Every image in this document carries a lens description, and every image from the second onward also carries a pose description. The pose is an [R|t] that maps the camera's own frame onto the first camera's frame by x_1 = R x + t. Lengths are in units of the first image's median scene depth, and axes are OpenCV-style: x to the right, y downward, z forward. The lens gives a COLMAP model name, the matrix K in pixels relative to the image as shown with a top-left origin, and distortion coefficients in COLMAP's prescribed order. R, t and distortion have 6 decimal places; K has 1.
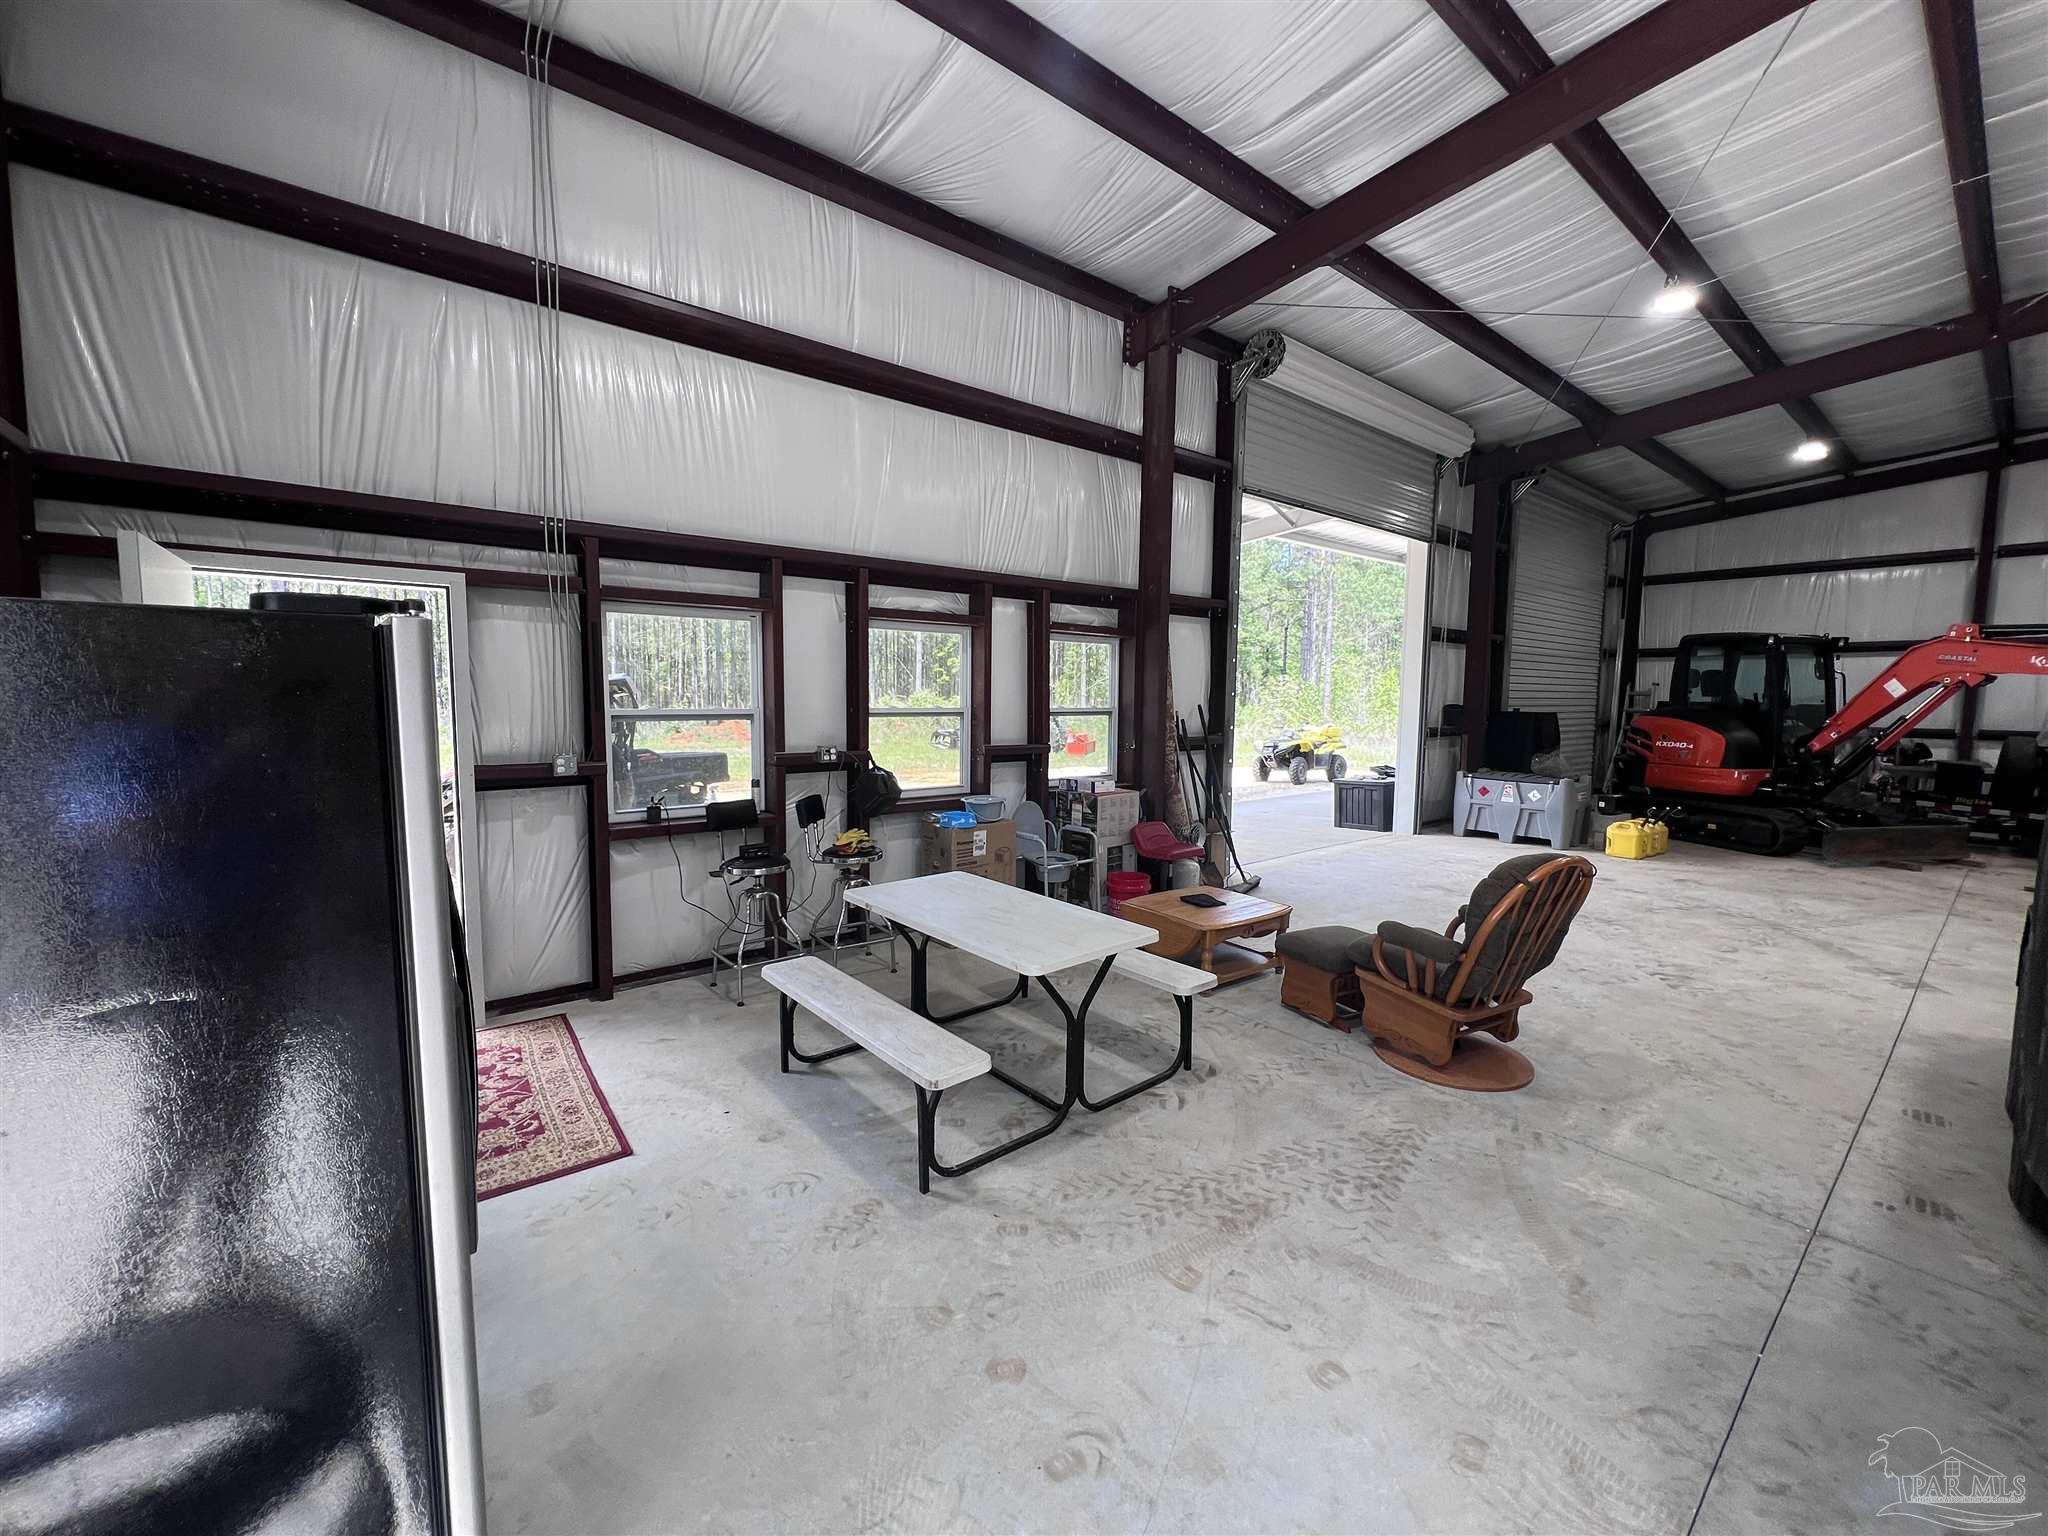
lens RADIAL K [[830.4, 0, 1028.9], [0, 830.4, 771.9], [0, 0, 1]] dist [-0.003193, -0.000387]
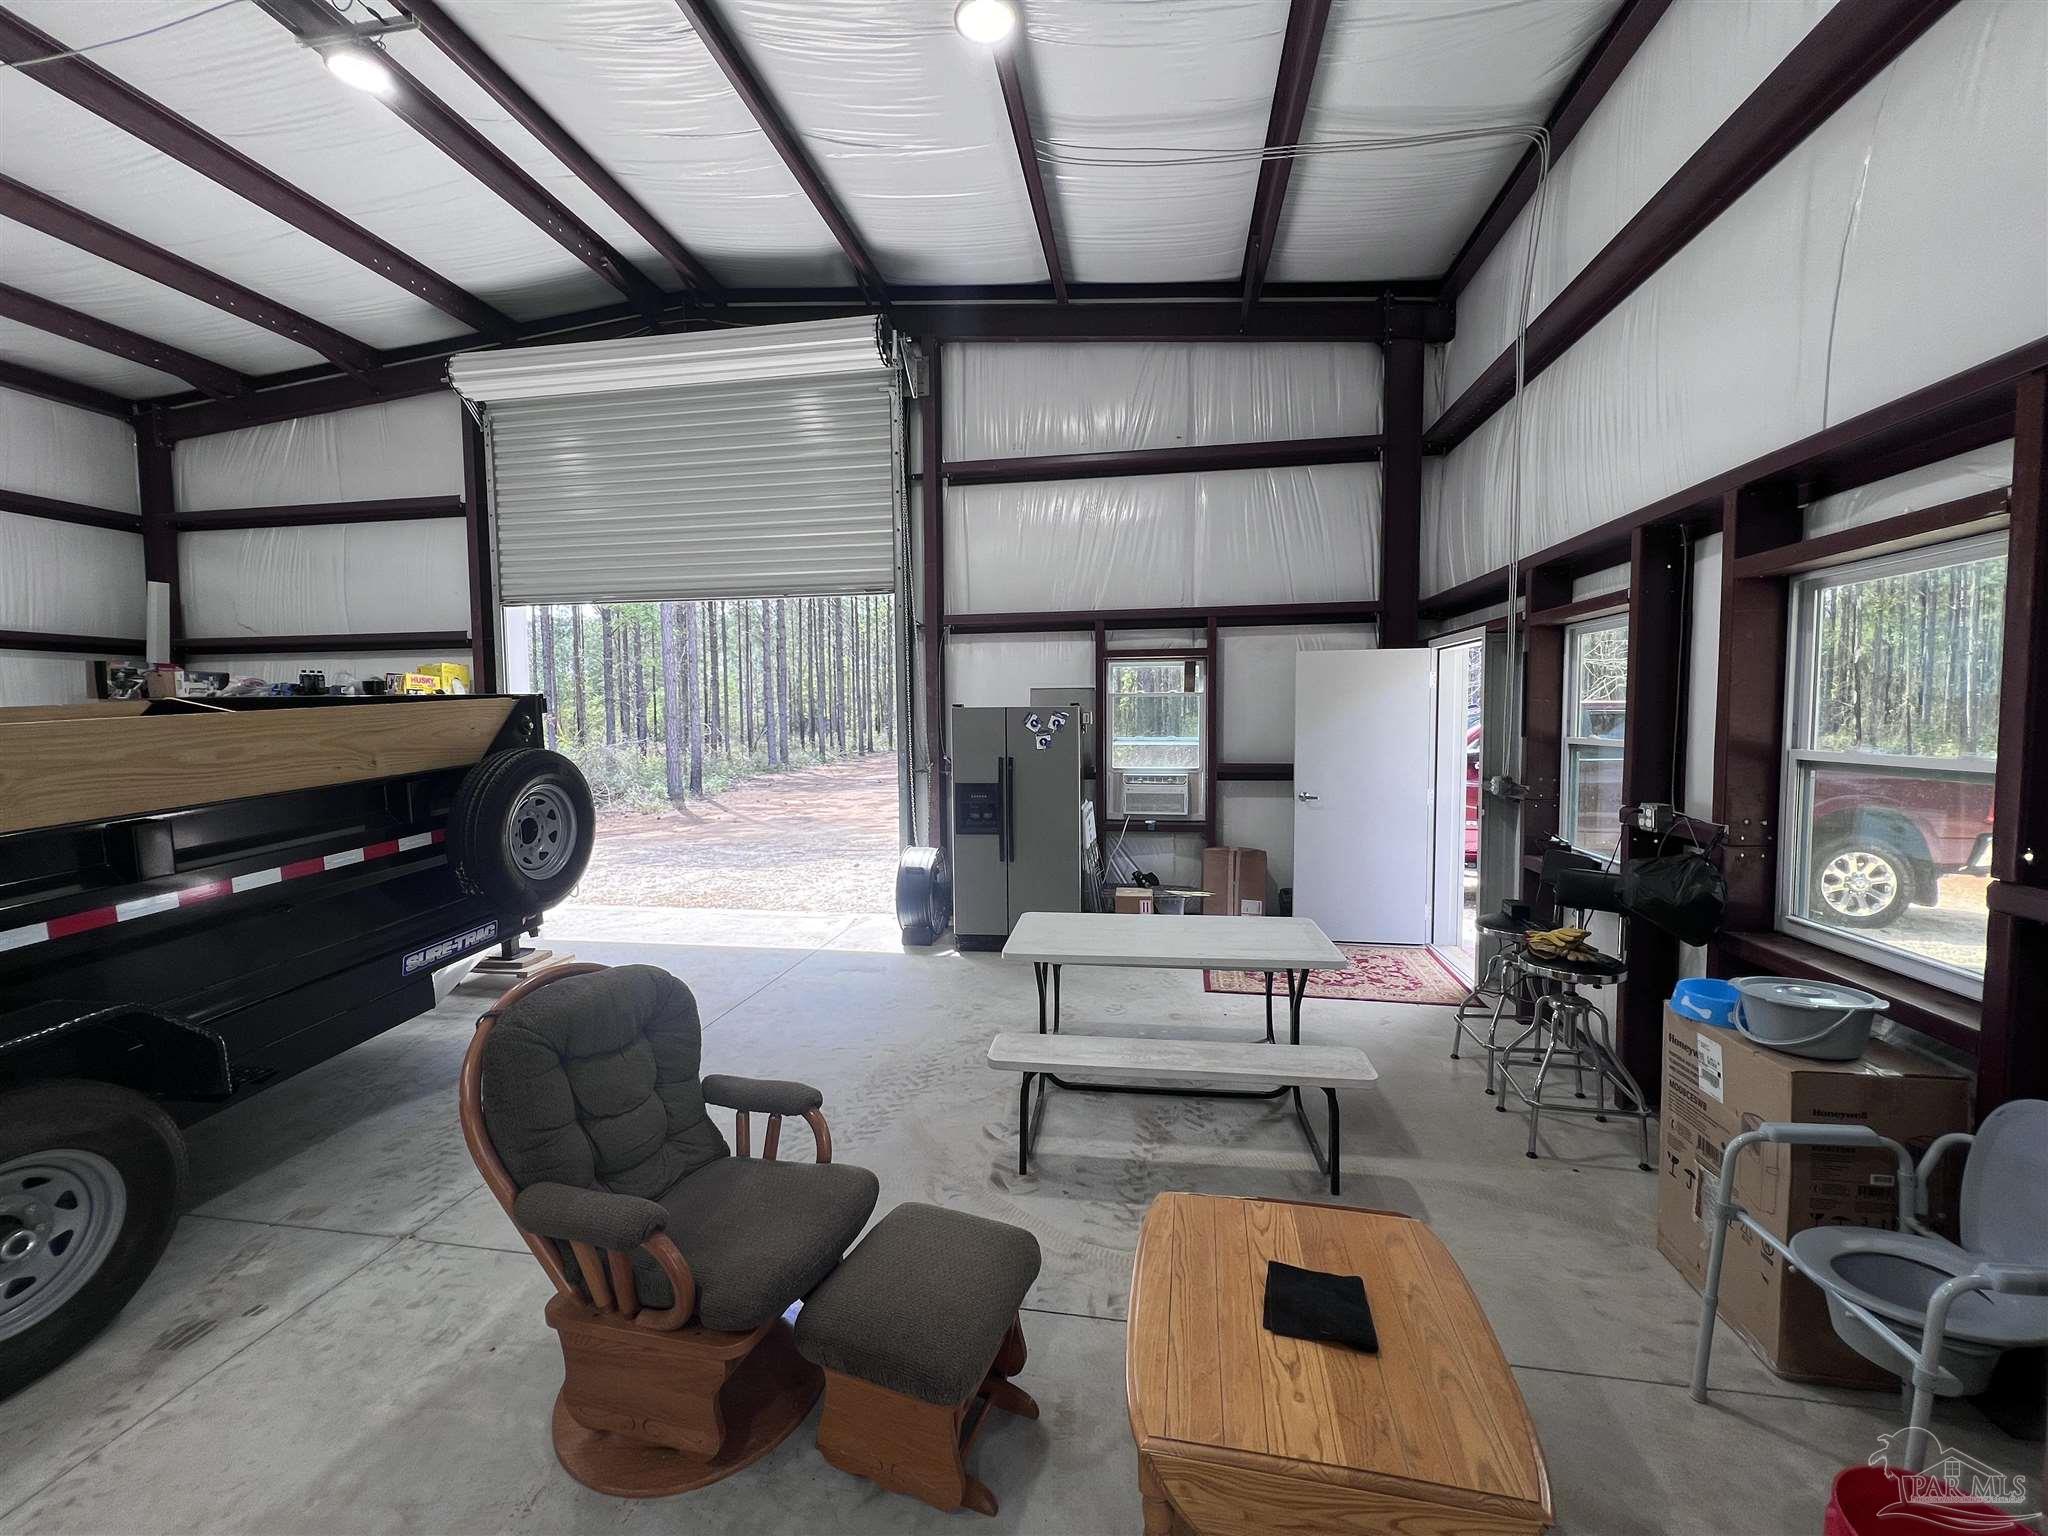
lens RADIAL K [[830.4, 0, 1026.2], [0, 830.4, 764.3], [0, 0, 1]] dist [-0.003193, -0.000387]
pose [[-0.754512, 0.035495, -0.655325, 0.786575], [-0.059606, 0.990703, 0.122289, -0.166676], [0.653574, 0.131330, -0.745382, 1.710115]]
